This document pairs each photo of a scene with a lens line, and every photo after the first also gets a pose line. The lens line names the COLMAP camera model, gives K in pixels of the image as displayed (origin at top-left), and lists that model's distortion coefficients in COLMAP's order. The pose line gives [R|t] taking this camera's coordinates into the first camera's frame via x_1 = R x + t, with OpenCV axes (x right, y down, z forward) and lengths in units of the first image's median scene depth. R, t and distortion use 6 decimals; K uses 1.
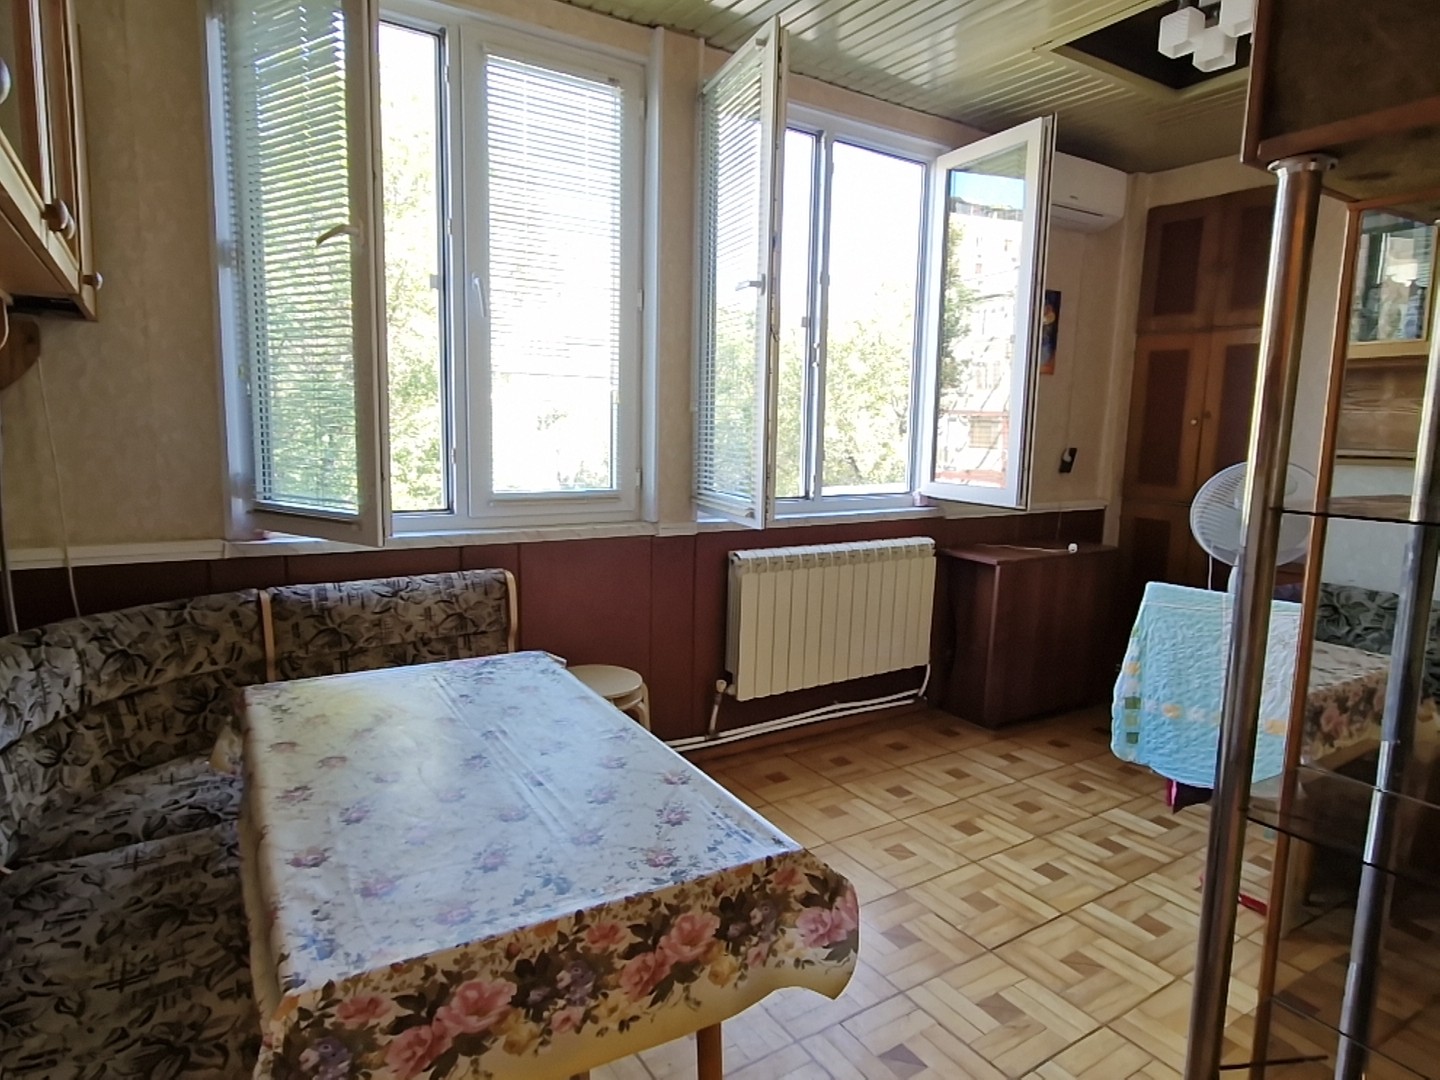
lens RADIAL K [[853.7, 0, 722.6], [0, 853.7, 535.7], [0, 0, 1]] dist [0.006722, 0.003445]
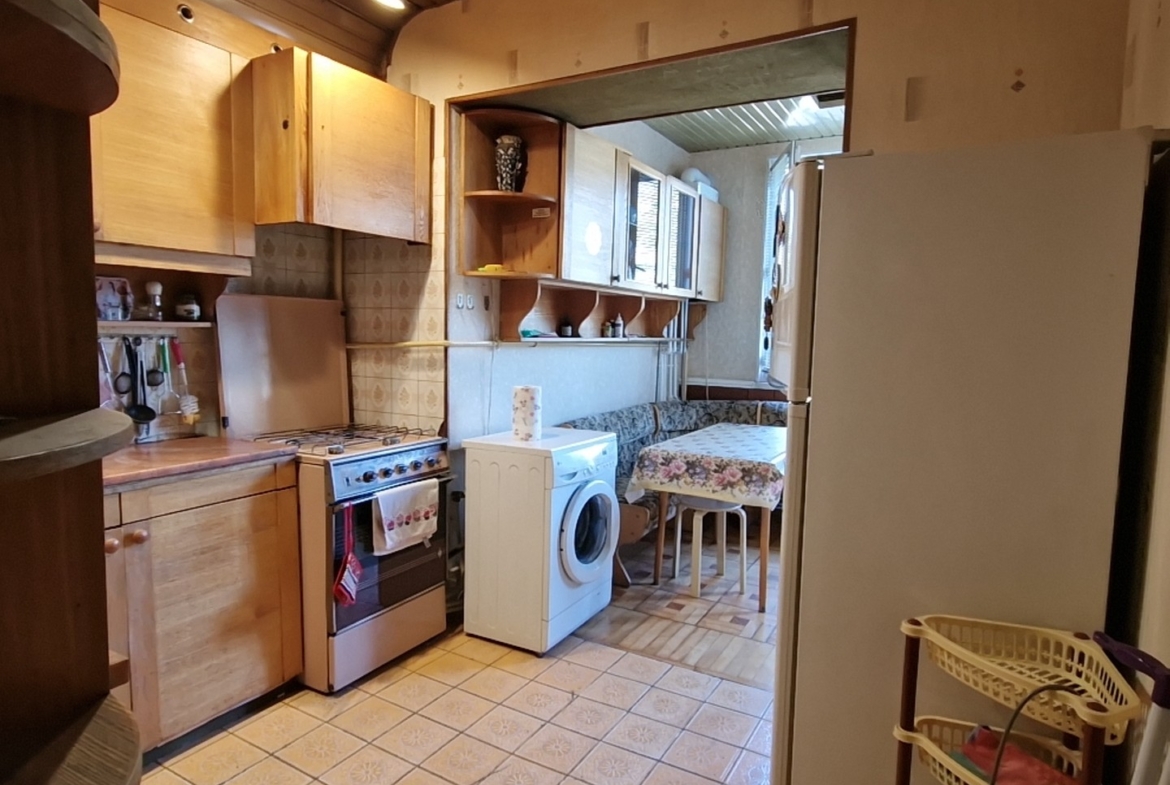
lens RADIAL K [[693.6, 0, 581.6], [0, 693.6, 393.4], [0, 0, 1]] dist [0.006580, 0.003350]
pose [[0.468326, 0.068140, -0.880924, 1.242586], [-0.124170, 0.992203, 0.010734, 0.100662], [0.874787, 0.104358, 0.473136, -0.544273]]
